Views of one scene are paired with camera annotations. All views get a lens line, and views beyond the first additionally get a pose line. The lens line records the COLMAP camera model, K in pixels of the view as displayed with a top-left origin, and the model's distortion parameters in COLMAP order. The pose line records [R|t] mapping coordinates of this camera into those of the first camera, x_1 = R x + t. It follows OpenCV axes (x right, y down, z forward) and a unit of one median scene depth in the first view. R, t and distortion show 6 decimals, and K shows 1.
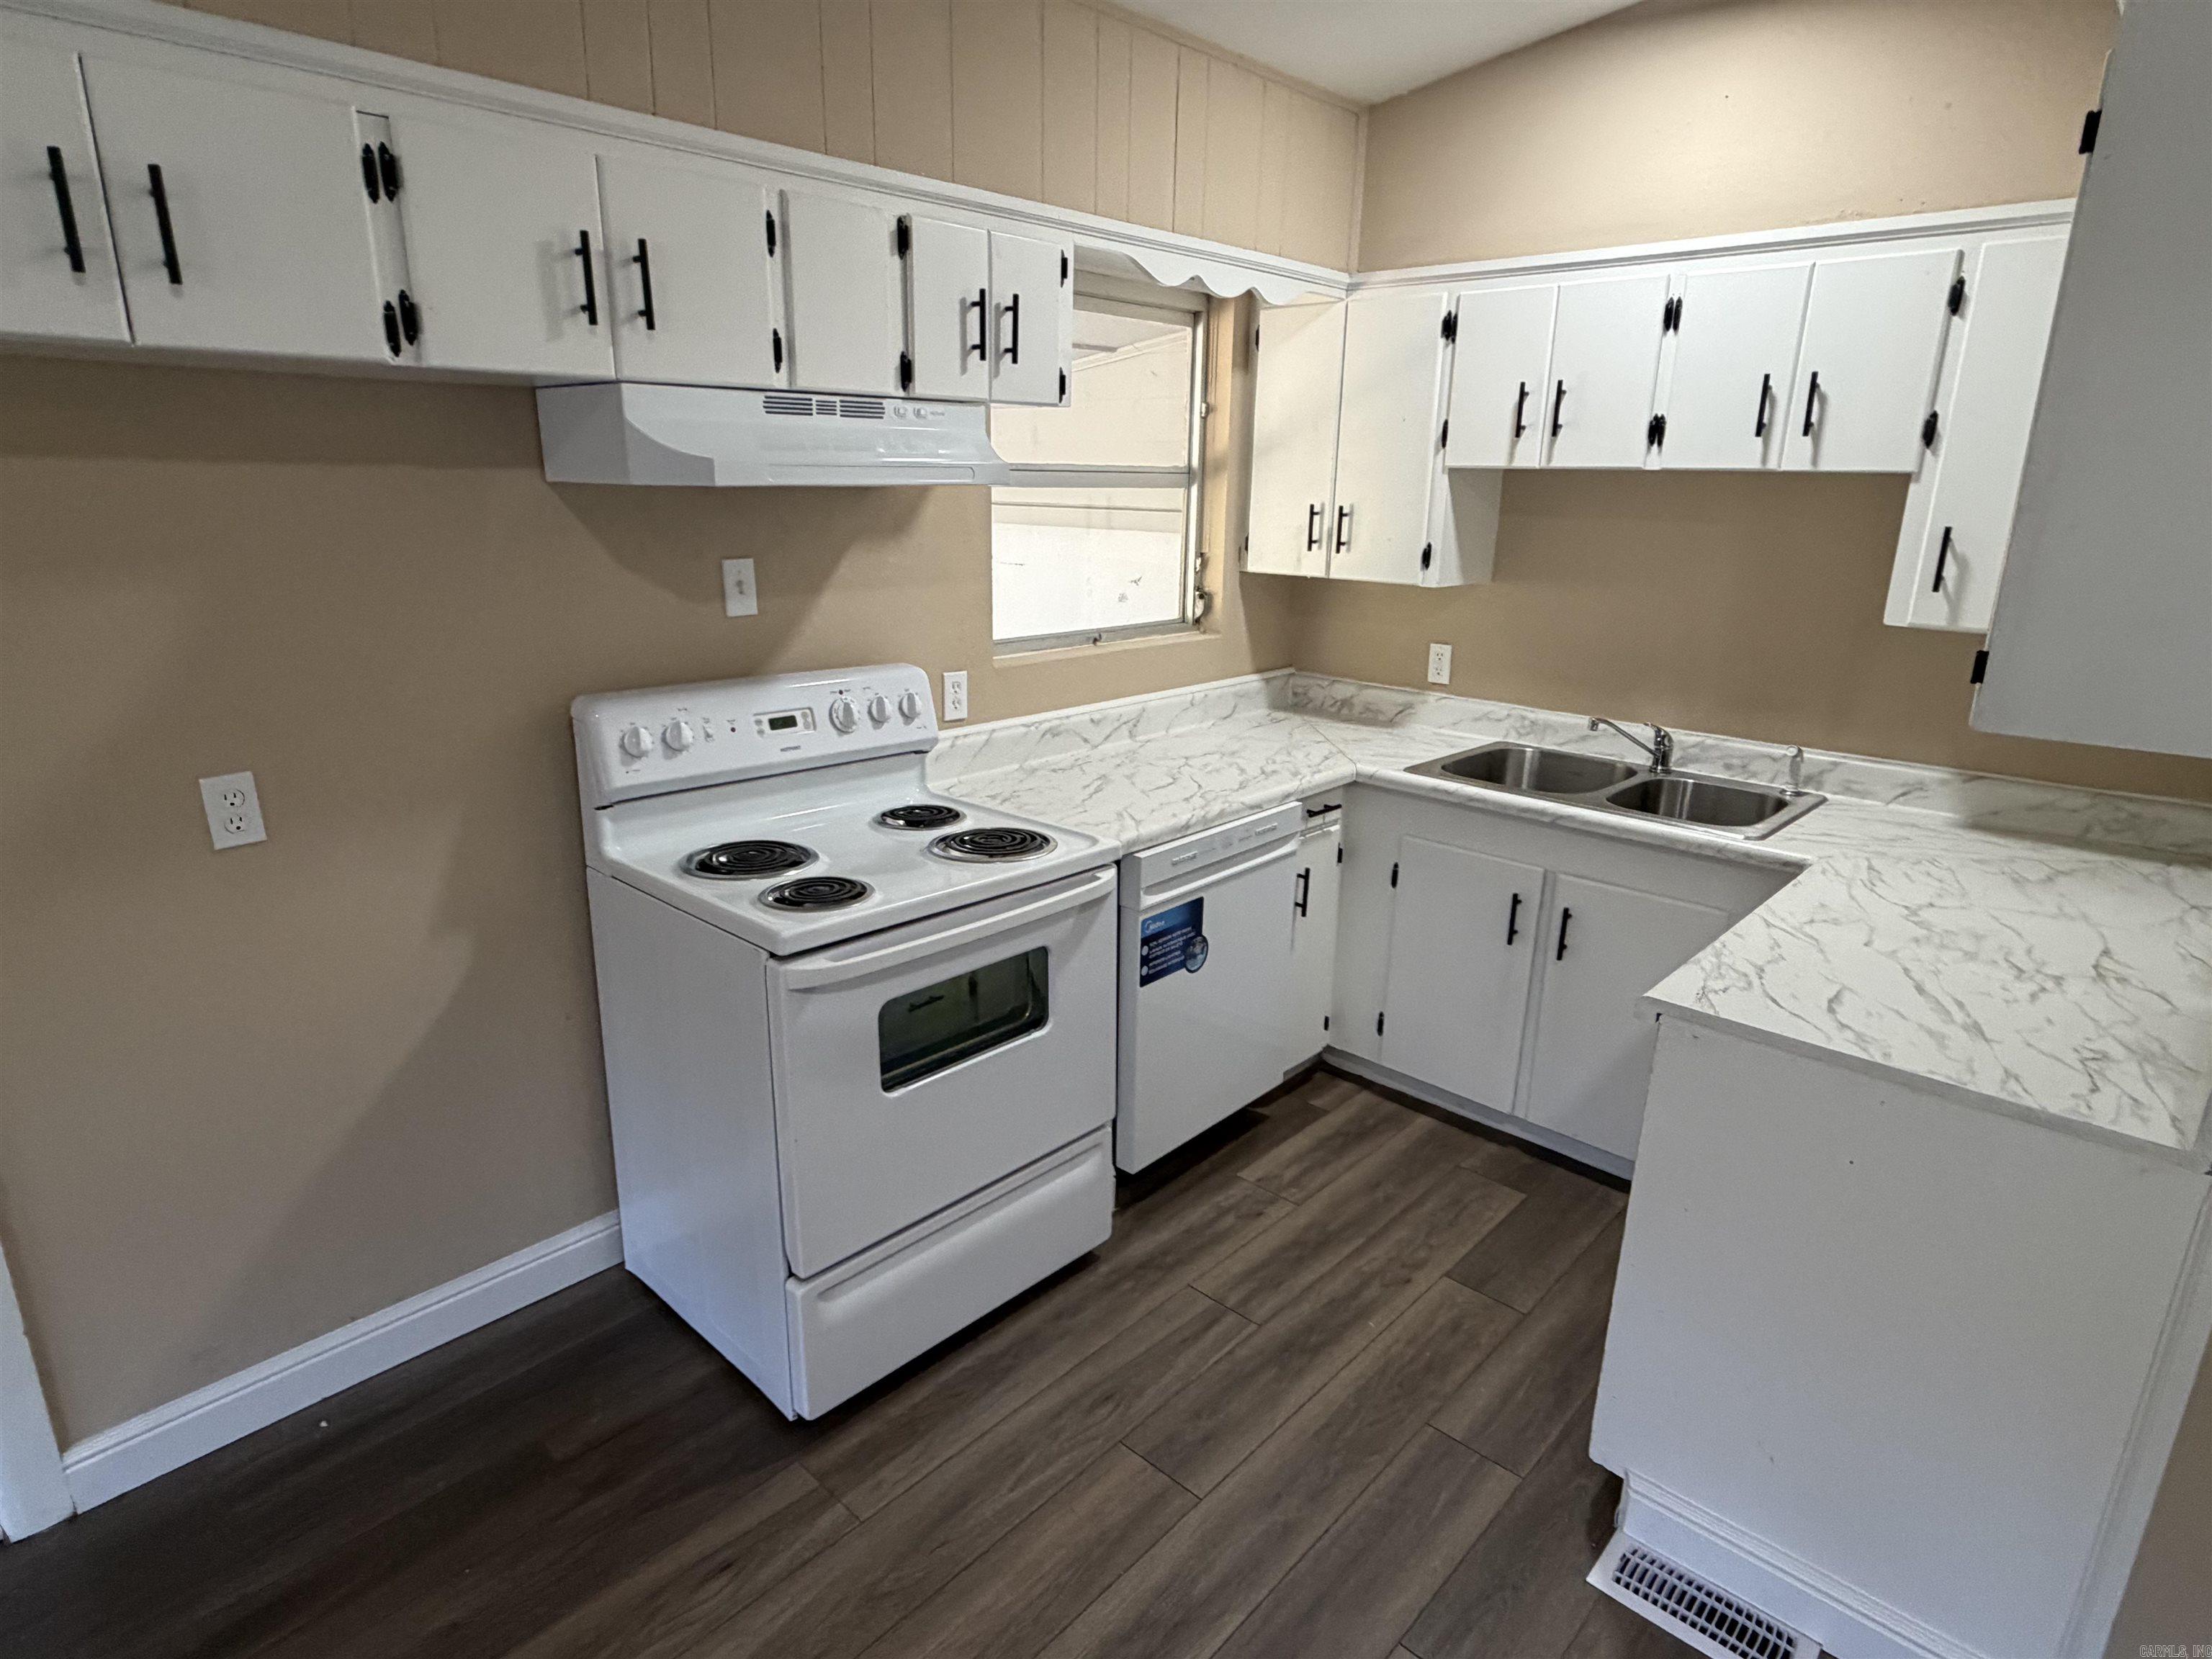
lens RADIAL K [[1255.0, 0, 1090.2], [0, 1255.0, 839.3], [0, 0, 1]] dist [0.003309, 0.001591]
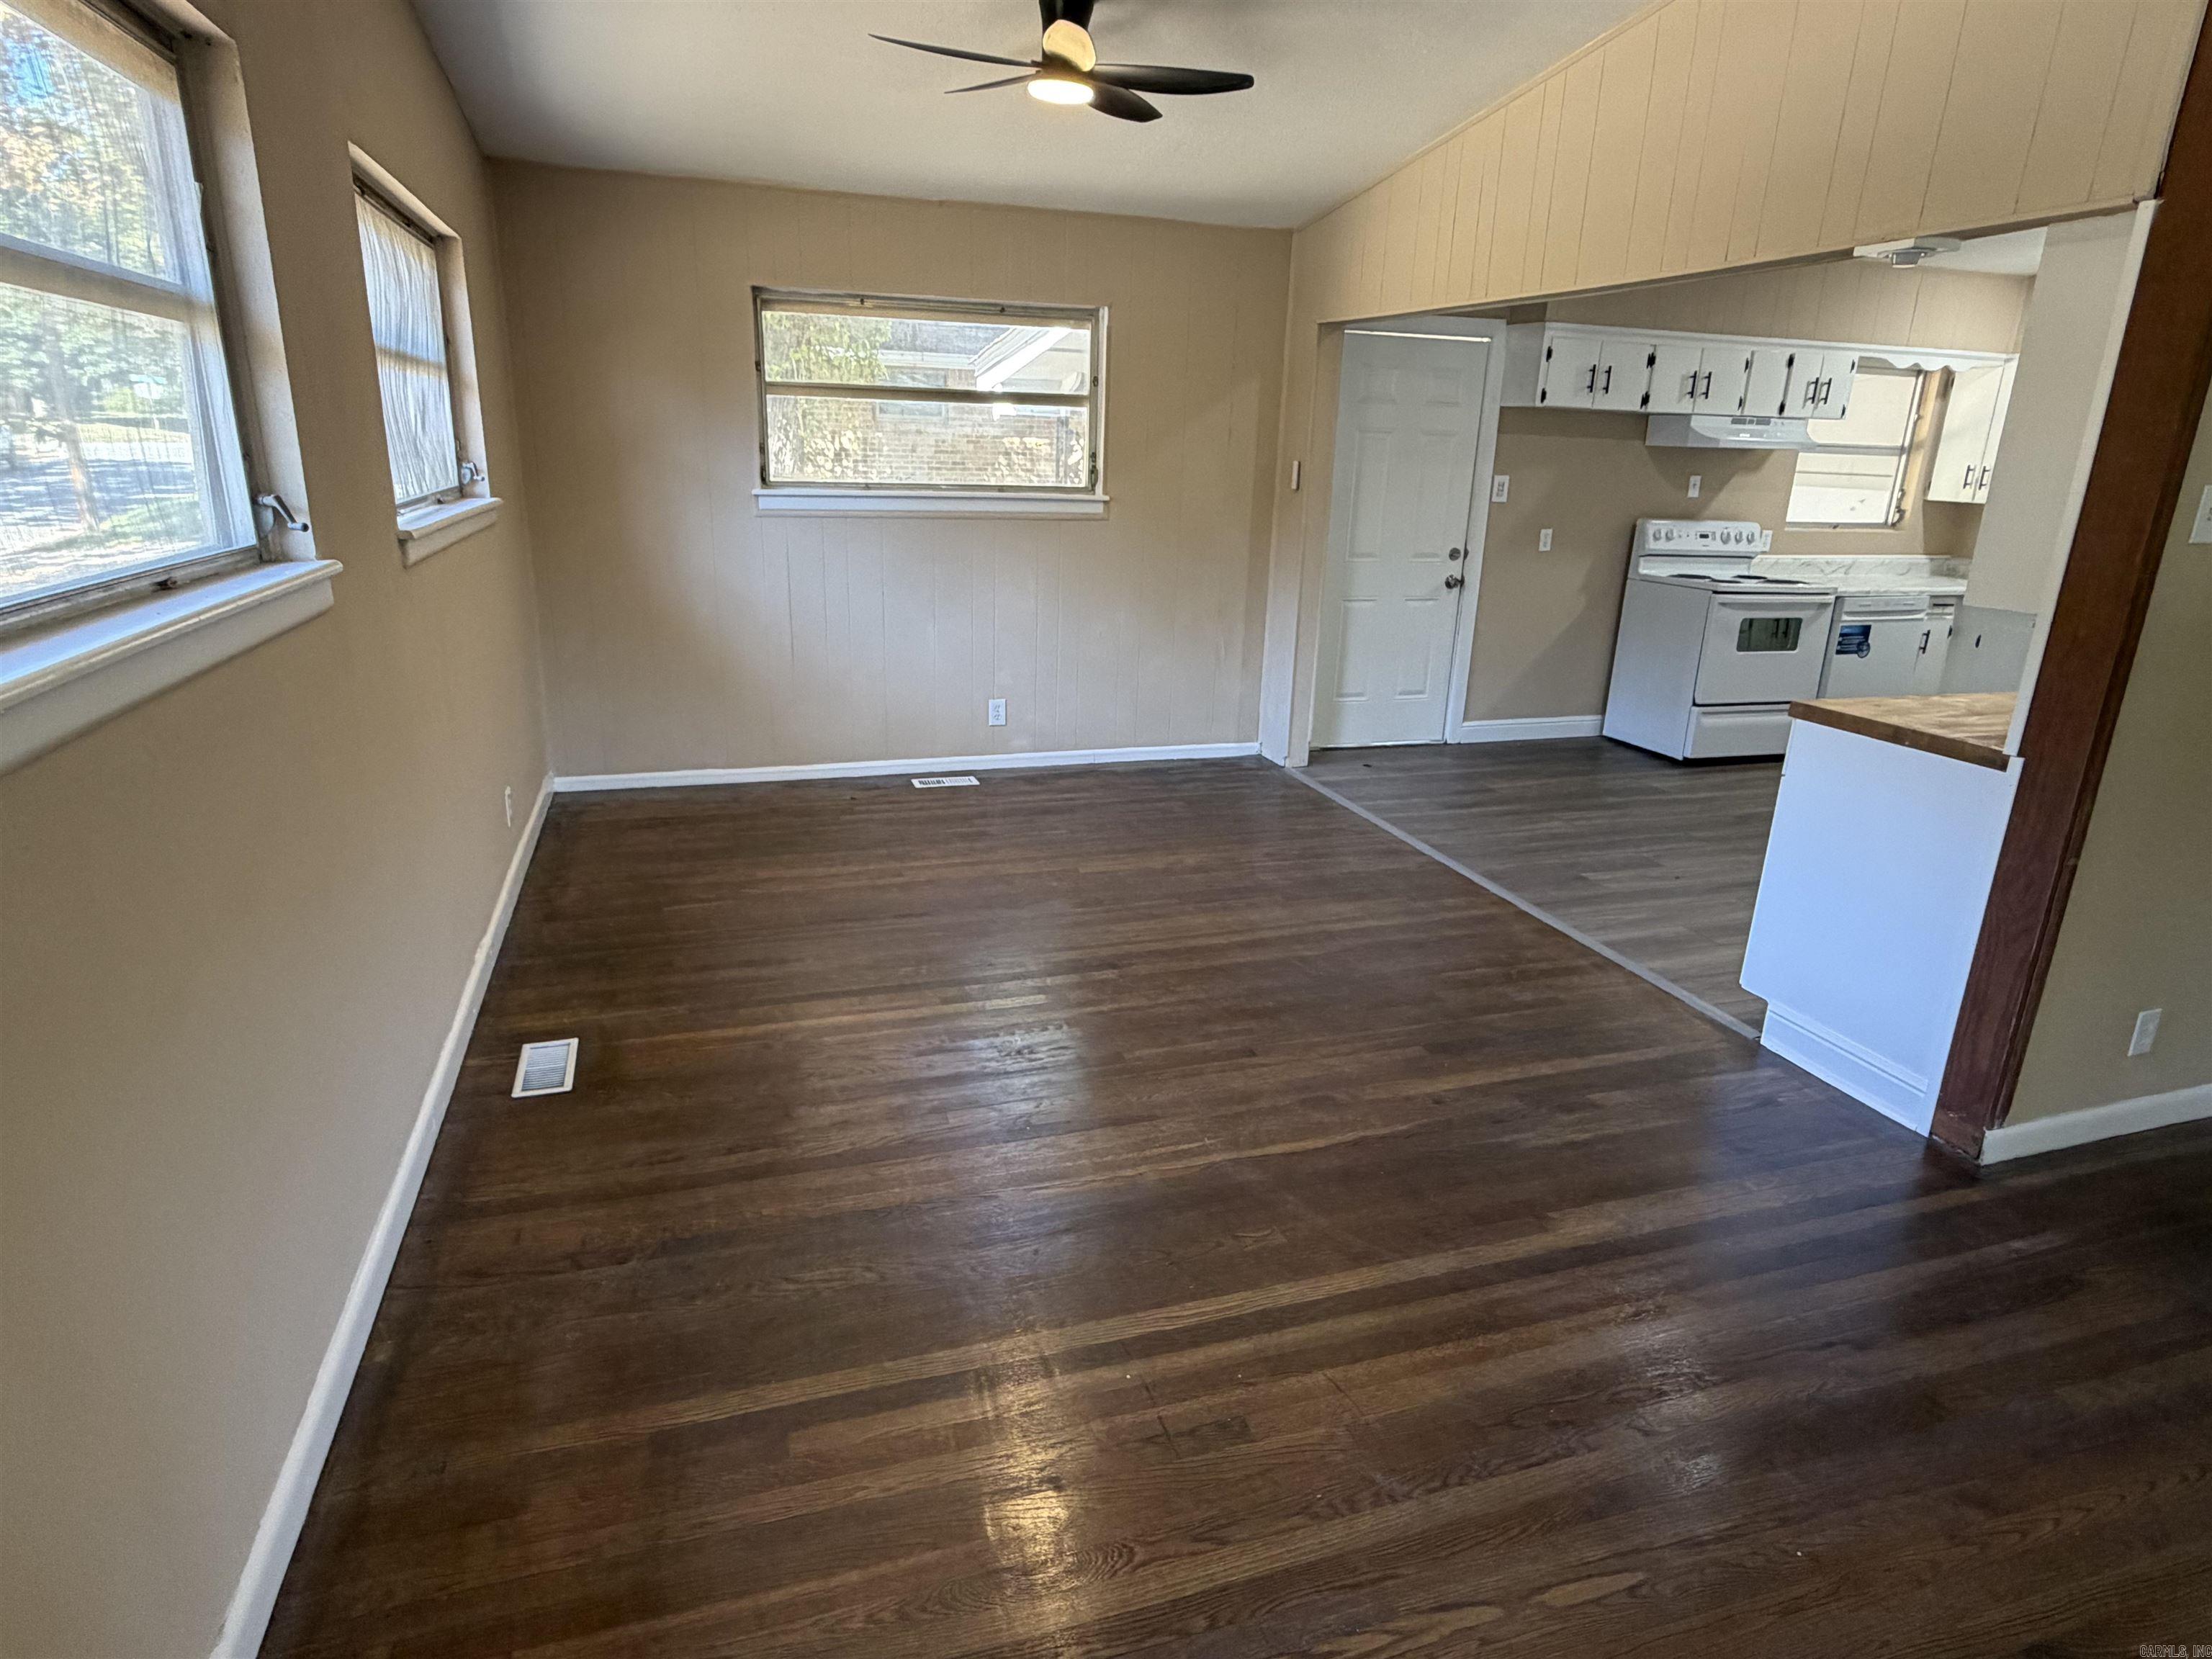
lens RADIAL K [[1255.0, 0, 1126.3], [0, 1255.0, 821.1], [0, 0, 1]] dist [0.003309, 0.001591]
pose [[0.883459, 0.155008, -0.442123, -0.050316], [-0.152982, 0.987399, 0.040490, 0.563431], [0.442828, 0.031866, 0.896040, -1.857200]]
